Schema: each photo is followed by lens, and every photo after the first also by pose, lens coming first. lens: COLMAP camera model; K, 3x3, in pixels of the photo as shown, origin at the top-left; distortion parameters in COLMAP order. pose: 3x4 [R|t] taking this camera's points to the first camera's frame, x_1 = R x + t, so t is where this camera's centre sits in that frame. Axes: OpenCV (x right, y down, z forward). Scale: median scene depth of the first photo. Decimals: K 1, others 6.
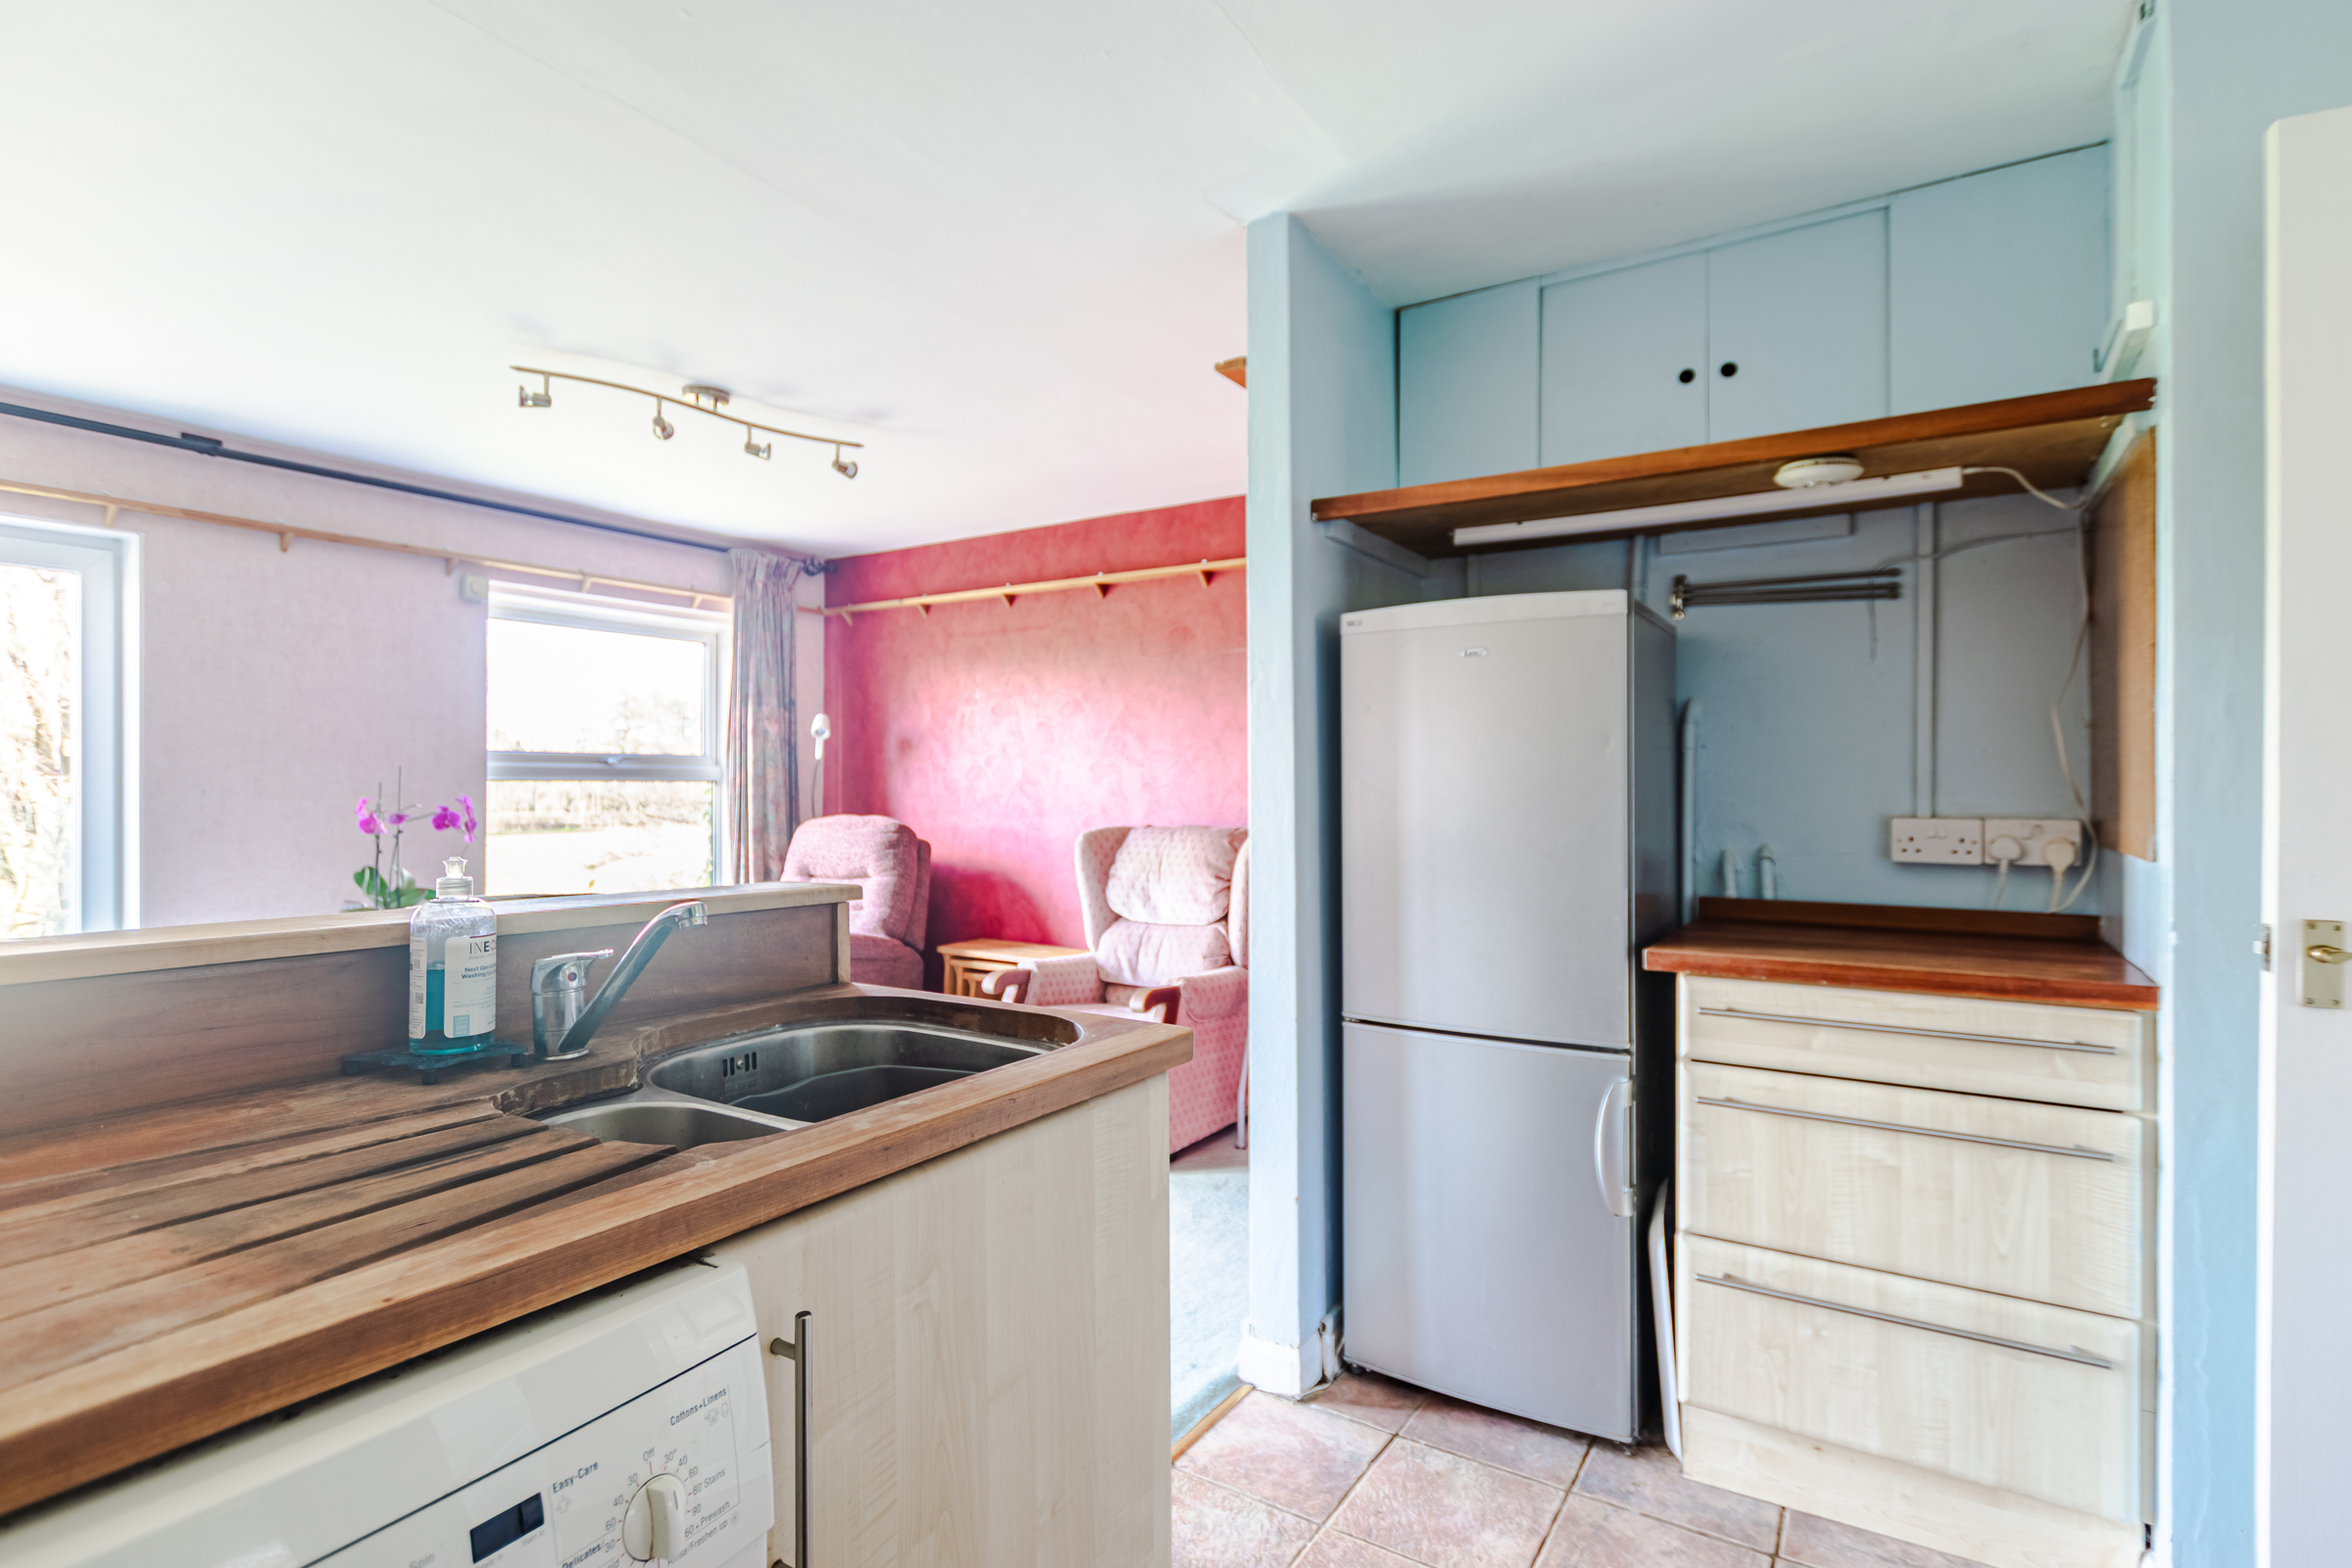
lens RADIAL K [[1149.4, 0, 1180.7], [0, 1149.4, 785.7], [0, 0, 1]] dist [0.007829, -0.005007]
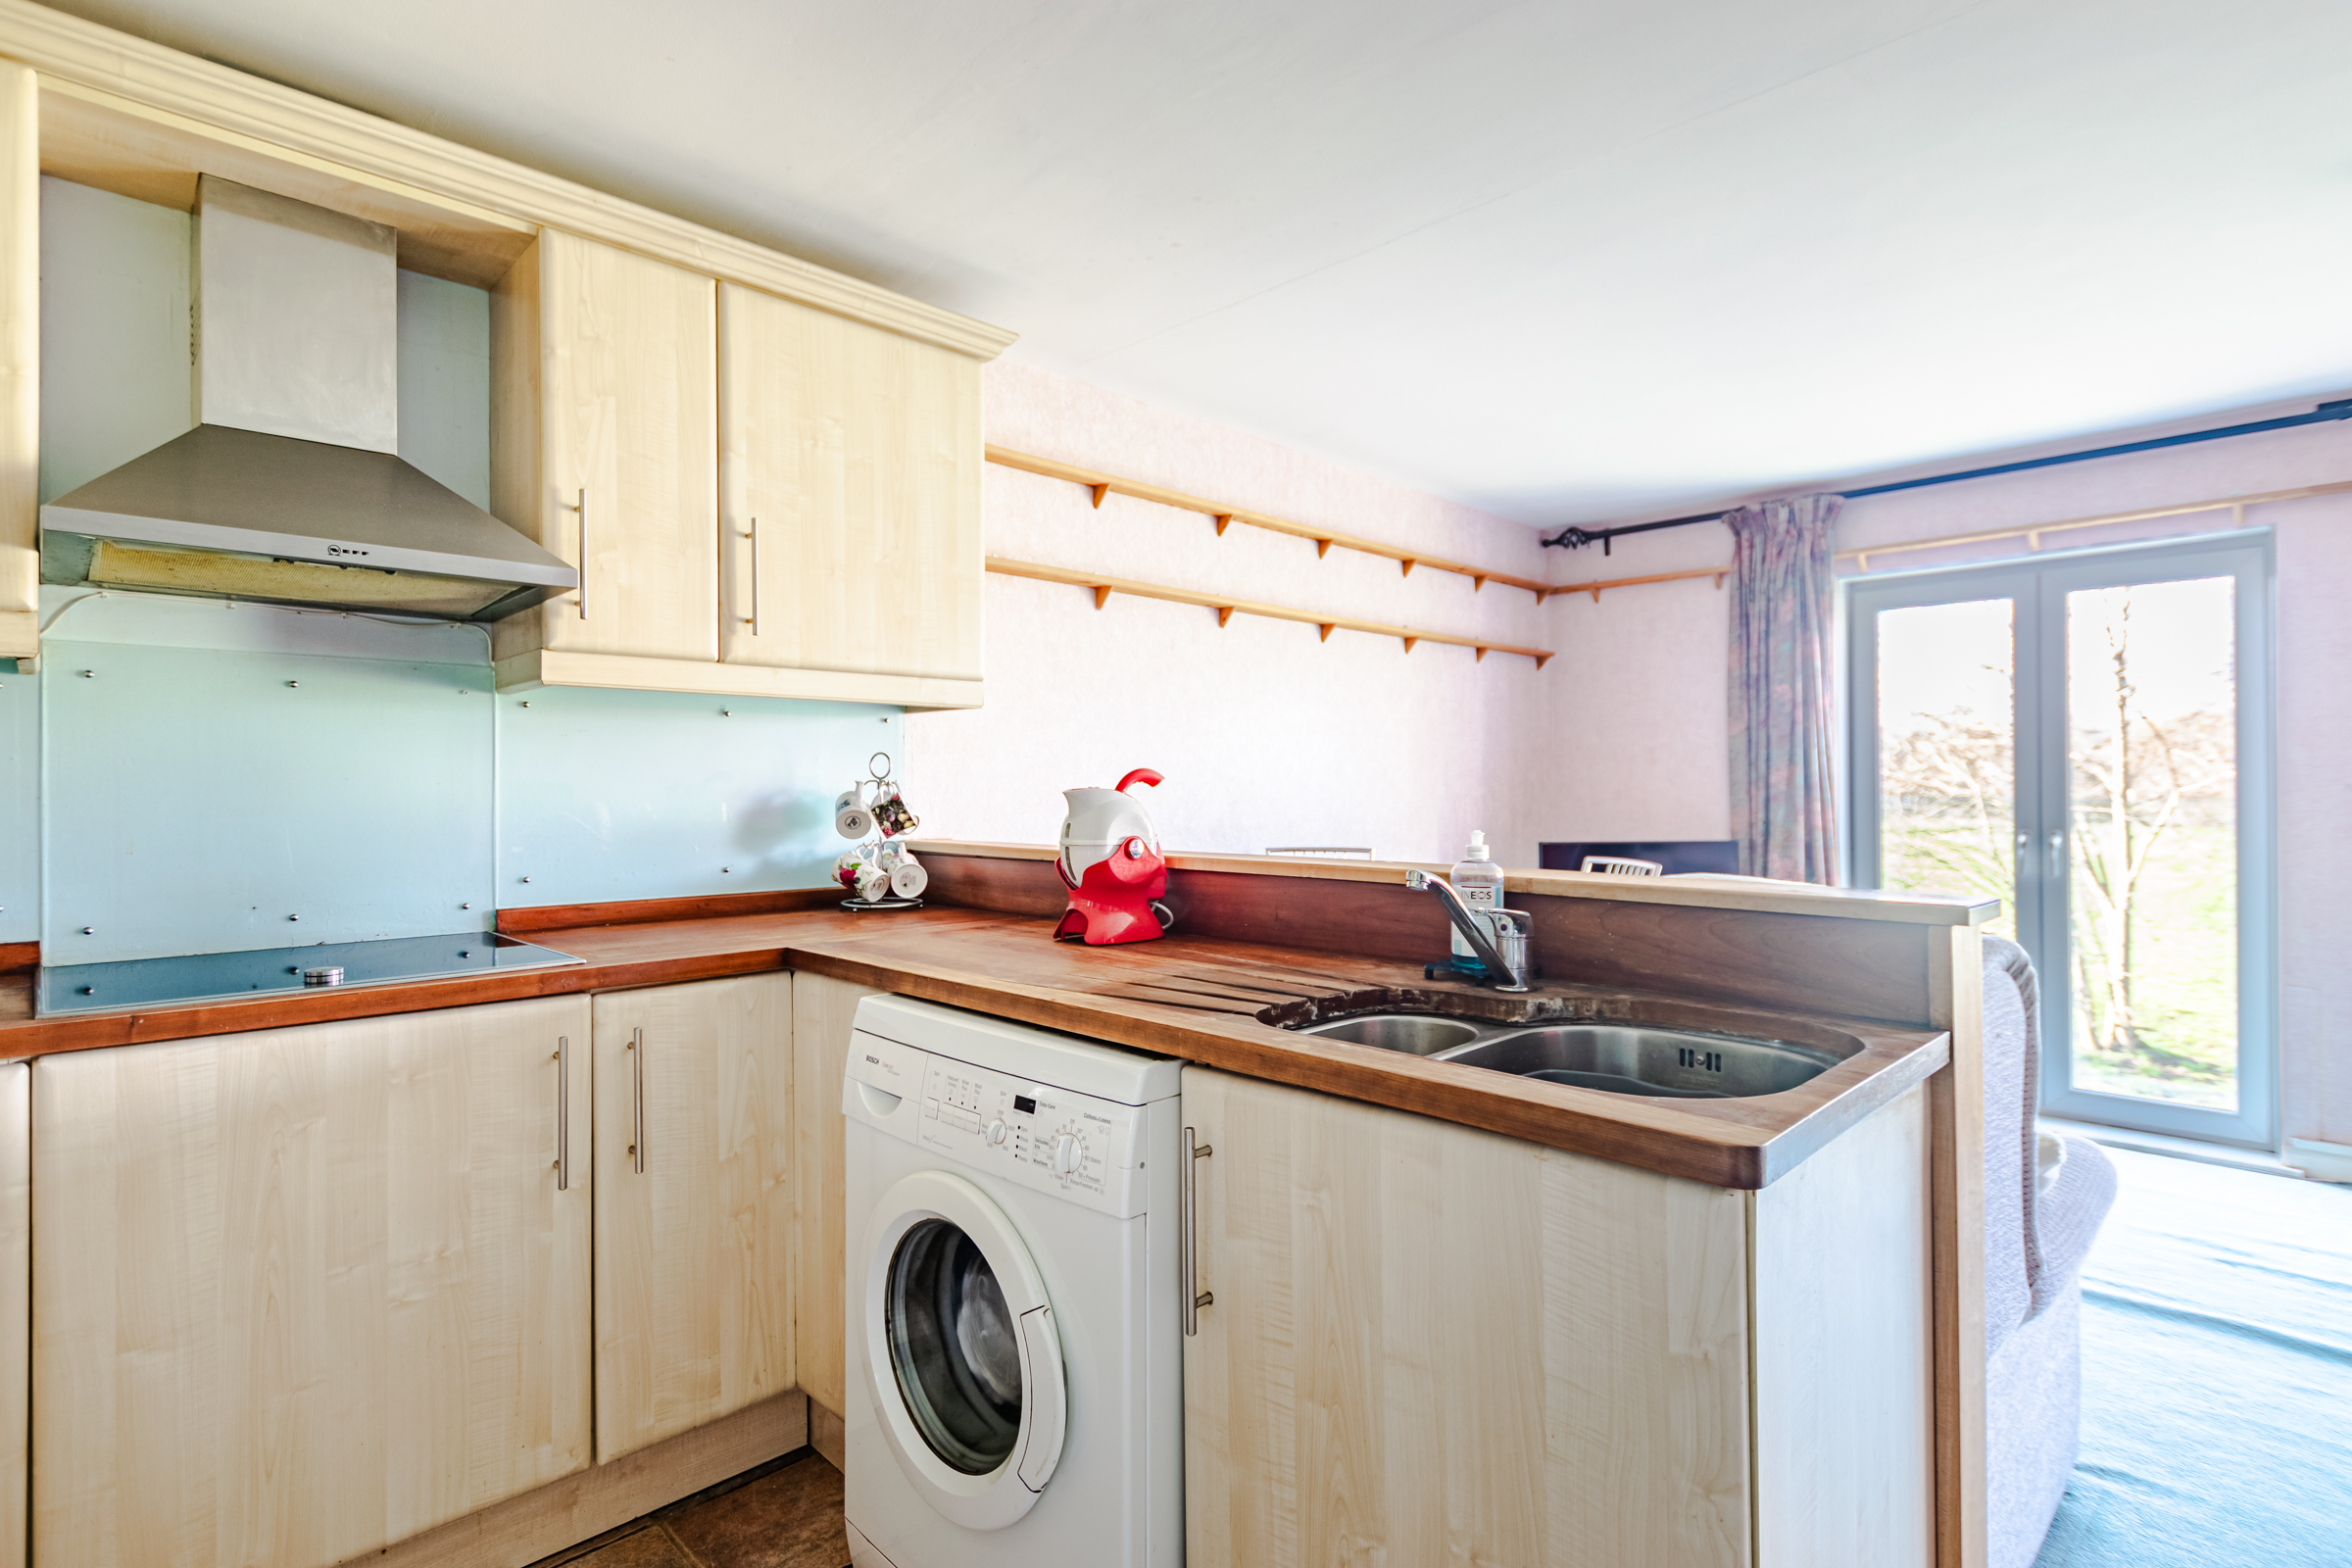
lens RADIAL K [[1149.4, 0, 1167.5], [0, 1149.4, 783.2], [0, 0, 1]] dist [0.007829, -0.005007]
pose [[-0.237094, -0.003786, -0.971479, 0.193702], [0.004986, 0.999974, -0.005114, 0.002178], [0.971474, -0.006057, -0.237069, 0.224173]]
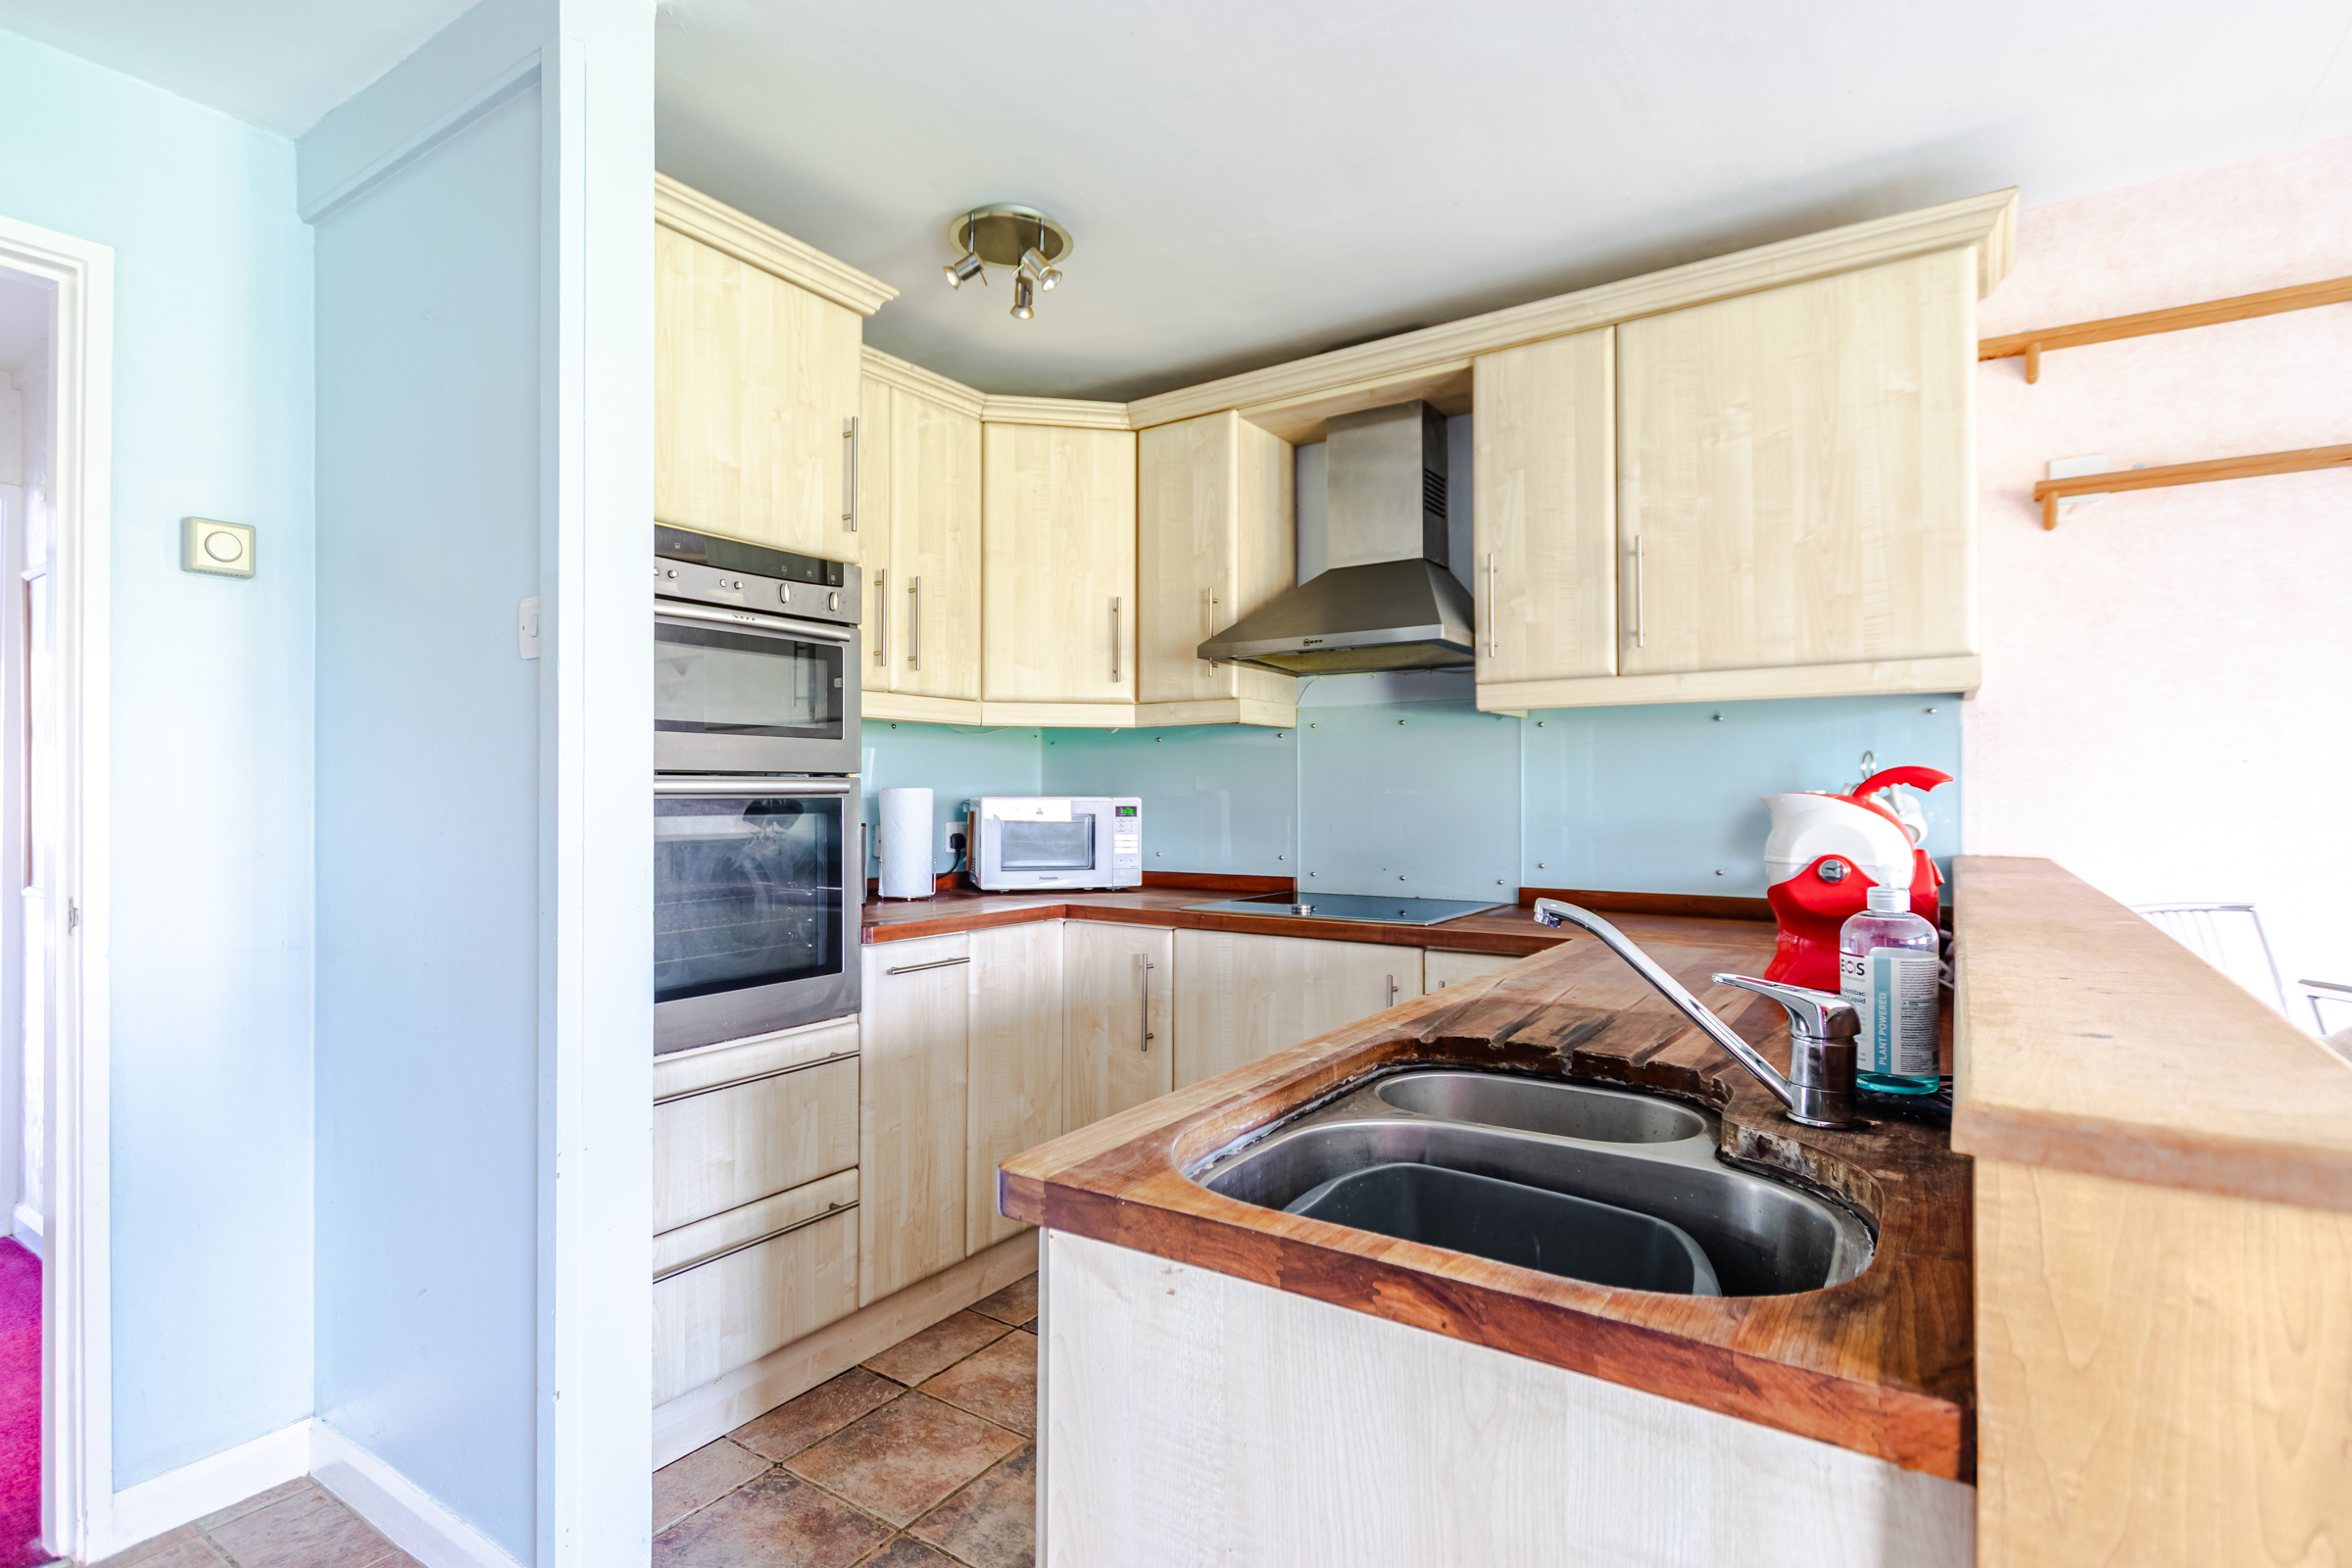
lens RADIAL K [[1149.4, 0, 1183.7], [0, 1149.4, 785.7], [0, 0, 1]] dist [0.007829, -0.005007]
pose [[-0.999246, 0.000224, 0.038818, -0.030185], [-0.000120, 0.999961, -0.008873, 0.002579], [-0.038818, -0.008871, -0.999207, 0.436040]]
